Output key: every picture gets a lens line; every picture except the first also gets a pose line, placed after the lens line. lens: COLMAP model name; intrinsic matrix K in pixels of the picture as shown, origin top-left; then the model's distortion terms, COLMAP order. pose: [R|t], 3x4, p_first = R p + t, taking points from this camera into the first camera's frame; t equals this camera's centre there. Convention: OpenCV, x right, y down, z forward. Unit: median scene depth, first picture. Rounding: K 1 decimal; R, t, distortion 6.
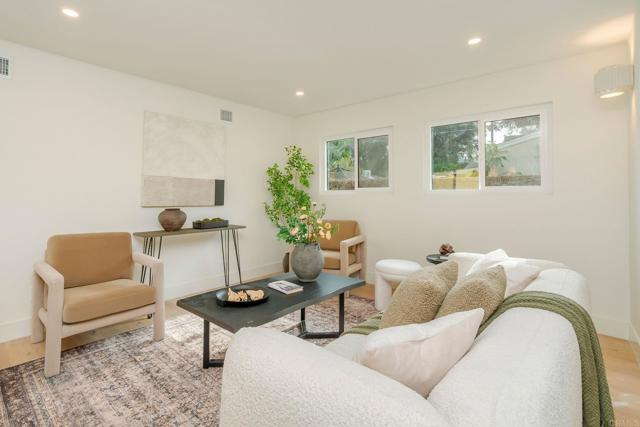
lens RADIAL K [[317.4, 0, 298.3], [0, 317.4, 181.6], [0, 0, 1]] dist [-0.002104, -0.000159]
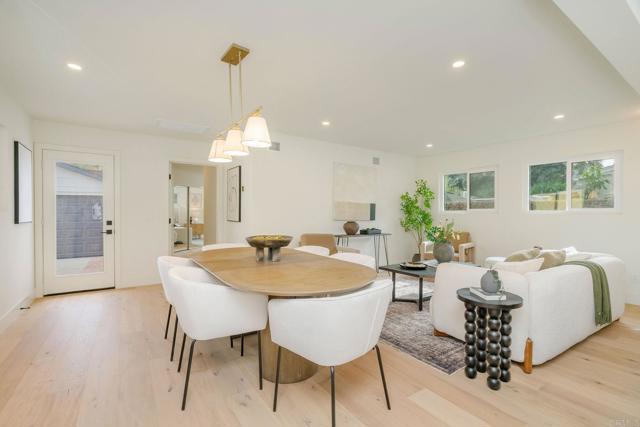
lens RADIAL K [[297.5, 0, 320.0], [0, 297.5, 213.5], [0, 0, 1]] dist [-0.001034, 0.000101]
pose [[0.974385, 0.005408, -0.224823, -0.172499], [0.003595, 0.999208, 0.039617, -0.015509], [0.224860, -0.039410, 0.973594, -0.458162]]
